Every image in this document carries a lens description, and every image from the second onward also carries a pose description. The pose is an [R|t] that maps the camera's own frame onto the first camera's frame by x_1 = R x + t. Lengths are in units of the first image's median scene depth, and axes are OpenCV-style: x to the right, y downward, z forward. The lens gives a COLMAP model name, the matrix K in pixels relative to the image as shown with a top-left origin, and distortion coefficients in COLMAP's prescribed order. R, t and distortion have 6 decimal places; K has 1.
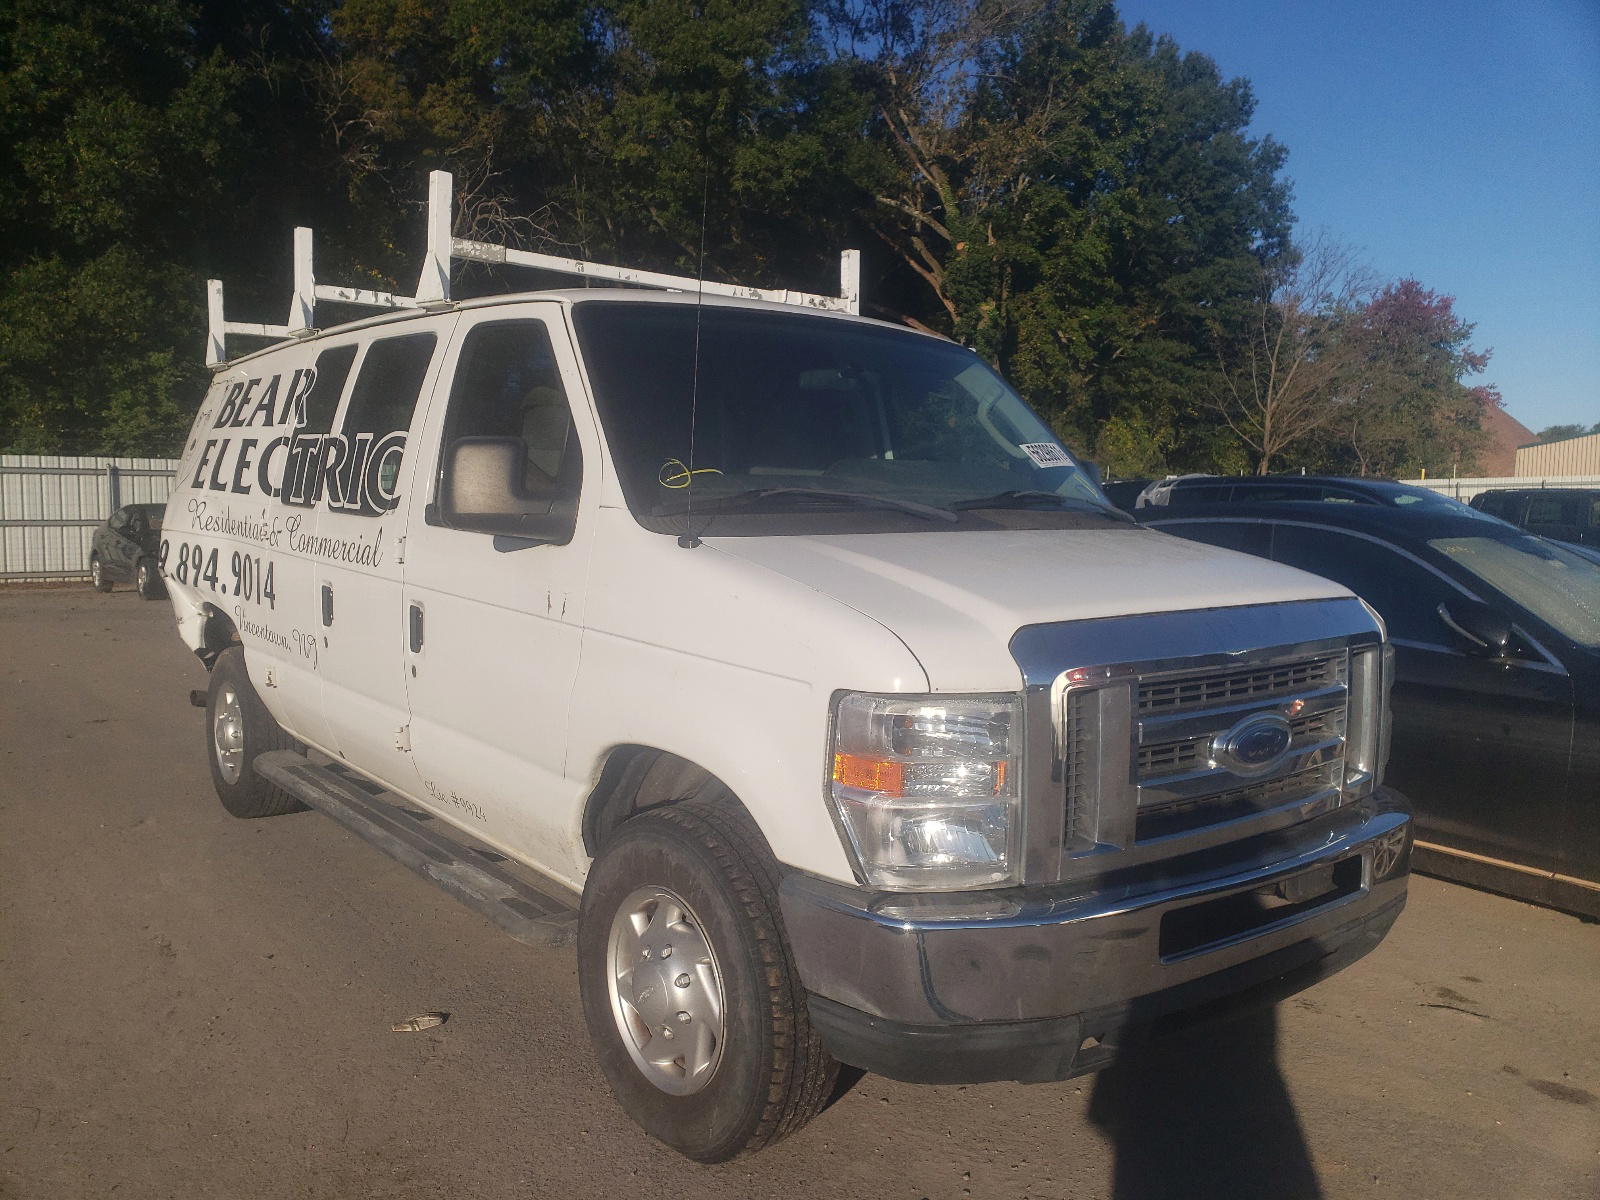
lens RADIAL K [[1349.0, 0, 800.0], [0, 1349.0, 600.0], [0, 0, 1]] dist [-0.001100, -0.000688]
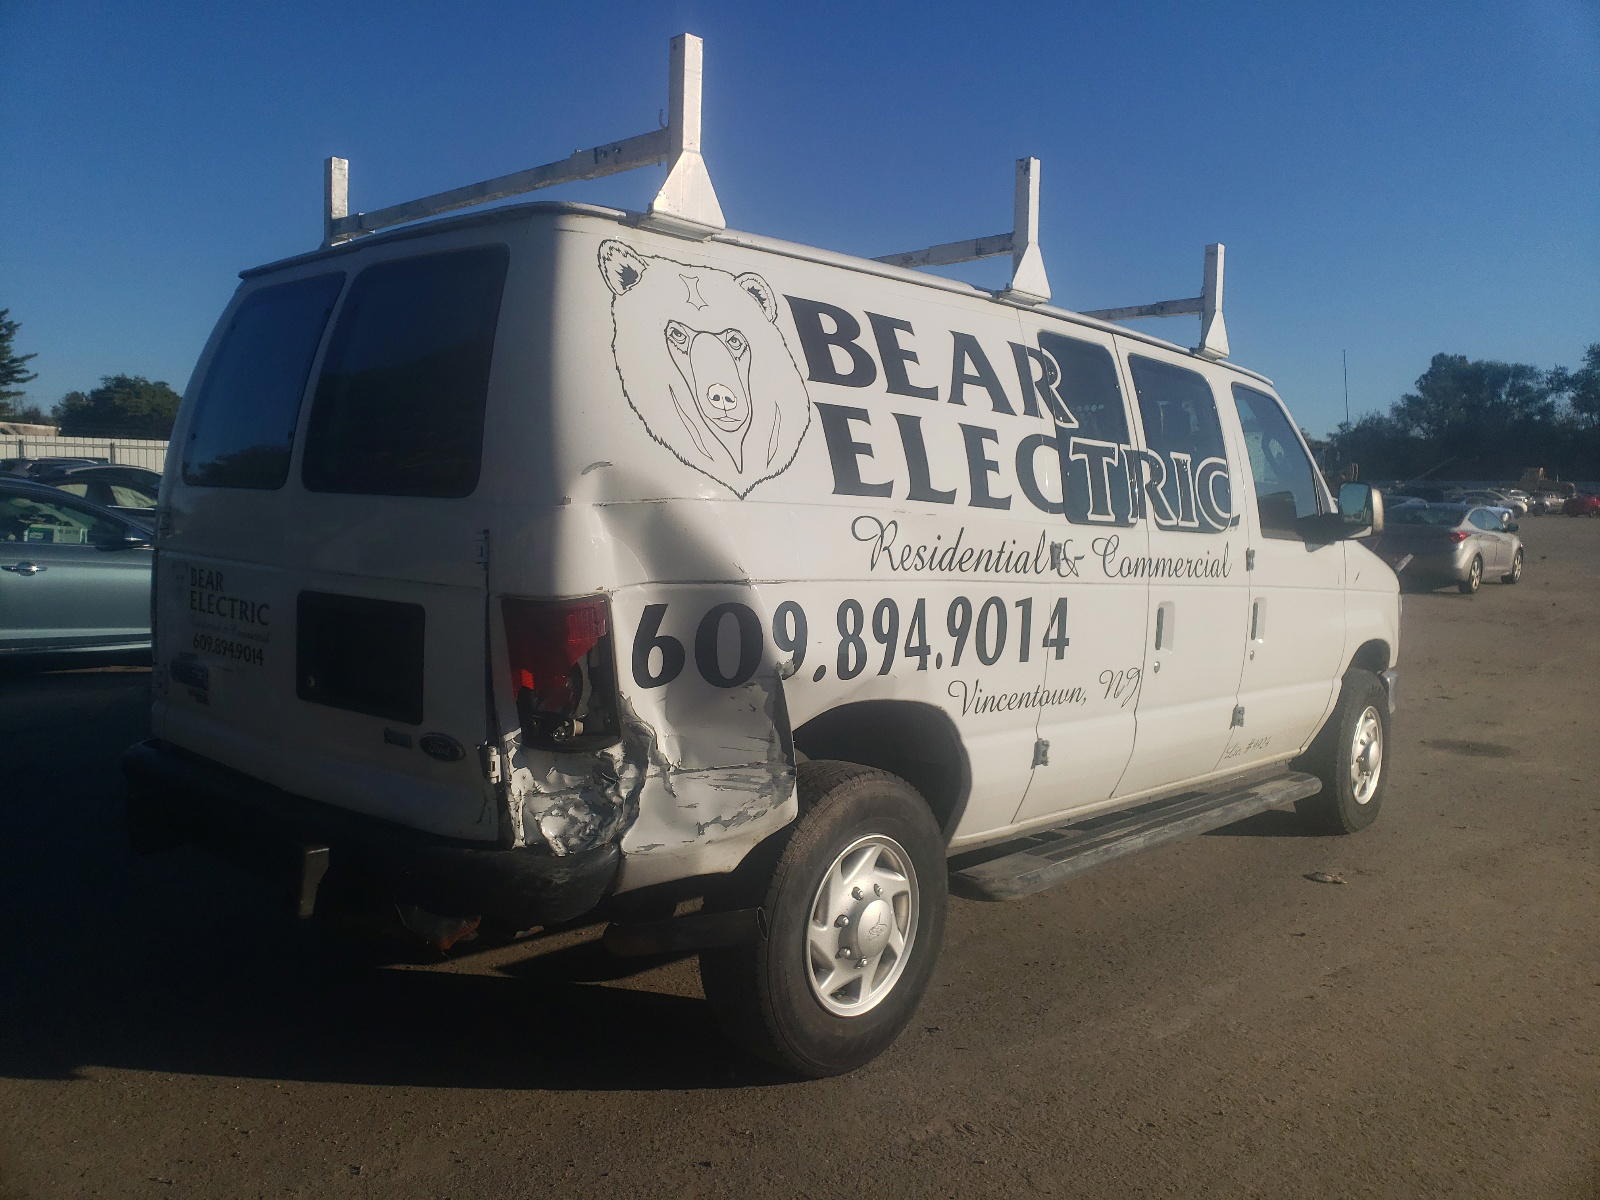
lens RADIAL K [[1202.5, 0, 800.0], [0, 1202.5, 600.0], [0, 0, 1]] dist [0.001152, 0.000226]
pose [[-0.147512, -0.087118, 0.985216, -1.051091], [0.052916, 0.993991, 0.095817, -0.101334], [-0.987644, 0.066268, -0.142016, 1.249880]]
